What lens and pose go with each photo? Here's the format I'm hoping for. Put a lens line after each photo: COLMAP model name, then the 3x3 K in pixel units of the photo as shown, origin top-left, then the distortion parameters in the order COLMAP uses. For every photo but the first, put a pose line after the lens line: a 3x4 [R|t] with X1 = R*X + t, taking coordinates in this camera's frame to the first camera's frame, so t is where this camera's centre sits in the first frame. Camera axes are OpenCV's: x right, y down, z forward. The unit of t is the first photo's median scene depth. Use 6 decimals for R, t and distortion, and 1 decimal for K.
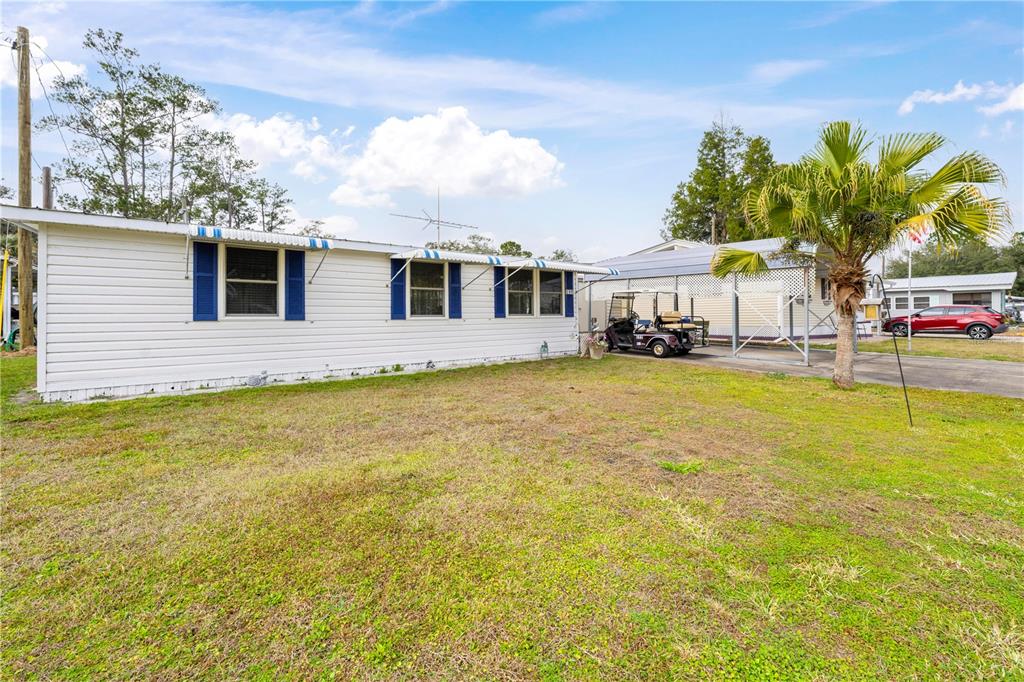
lens RADIAL K [[433.2, 0, 515.5], [0, 433.2, 317.5], [0, 0, 1]] dist [0.002131, 0.000445]
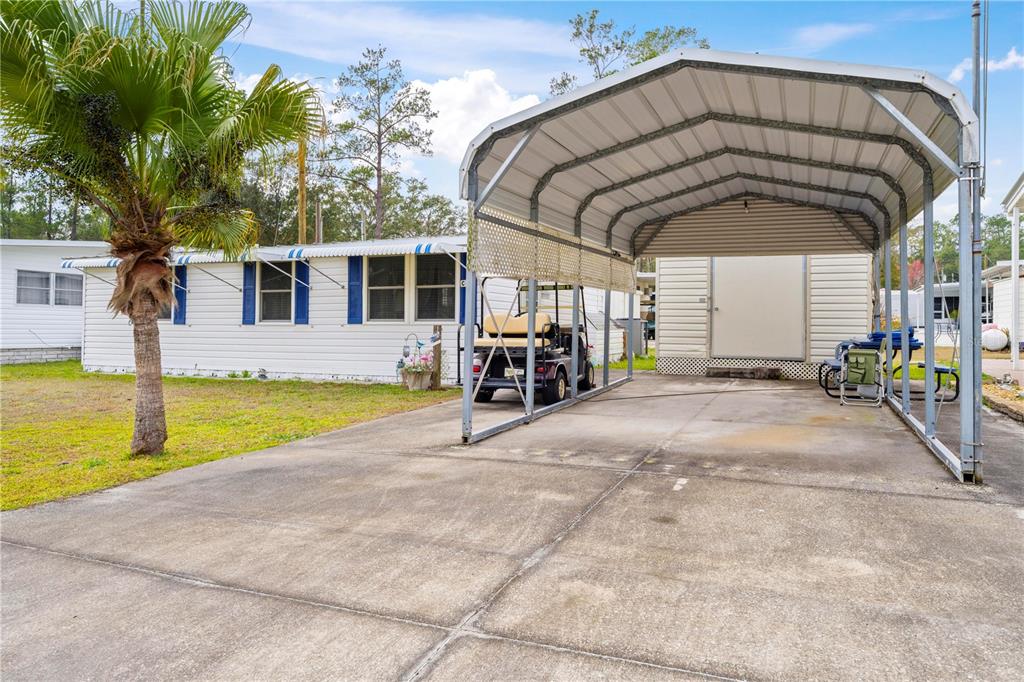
lens RADIAL K [[699.6, 0, 512.2], [0, 699.6, 321.5], [0, 0, 1]] dist [0.000695, -0.000420]
pose [[0.466973, 0.002375, -0.884268, 1.138016], [-0.008633, 0.999961, -0.001873, -0.003548], [0.884229, 0.008509, 0.466975, 0.646278]]
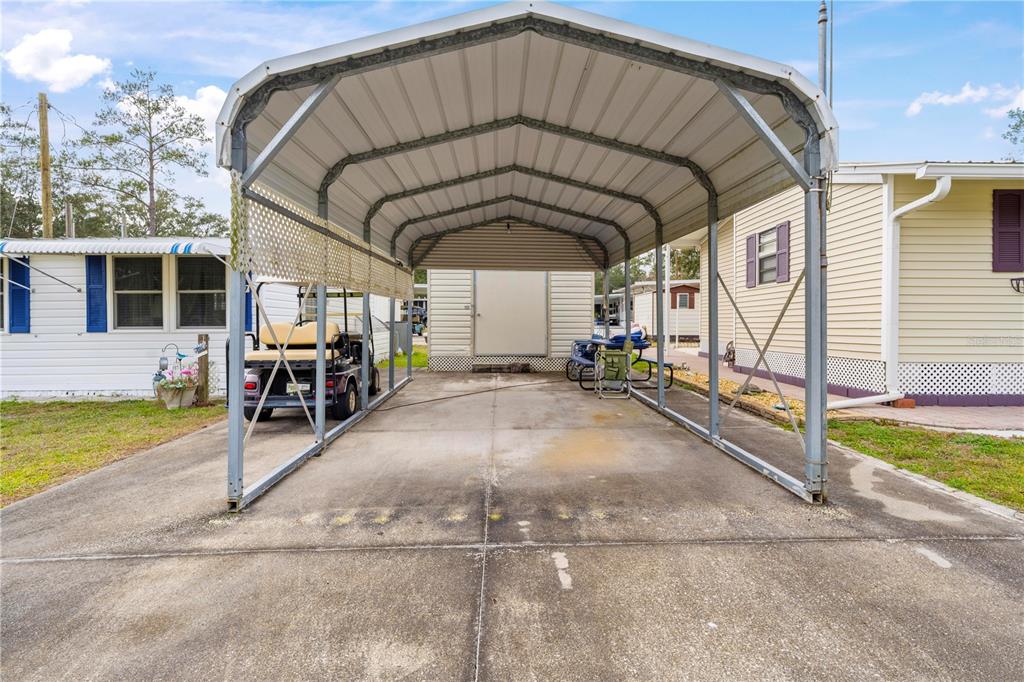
lens RADIAL K [[503.6, 0, 513.4], [0, 503.6, 330.4], [0, 0, 1]] dist [0.000143, 0.000217]
pose [[0.789444, 0.012080, -0.613704, 0.918589], [-0.002261, 0.999857, 0.016772, -0.016410], [0.613819, -0.011852, 0.789358, 0.752266]]
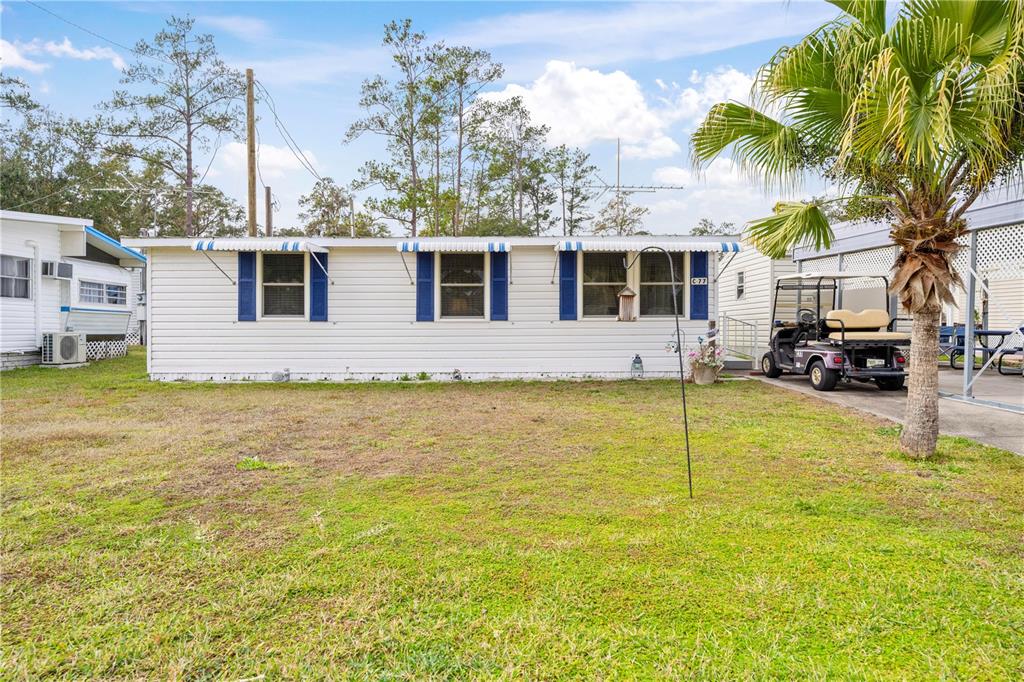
lens RADIAL K [[649.7, 0, 511.7], [0, 649.7, 337.6], [0, 0, 1]] dist [-0.002265, -0.000407]
pose [[0.787912, 0.019329, -0.615485, 0.557567], [-0.005104, 0.999678, 0.024861, 0.003229], [0.615767, -0.016447, 0.787757, 0.055524]]
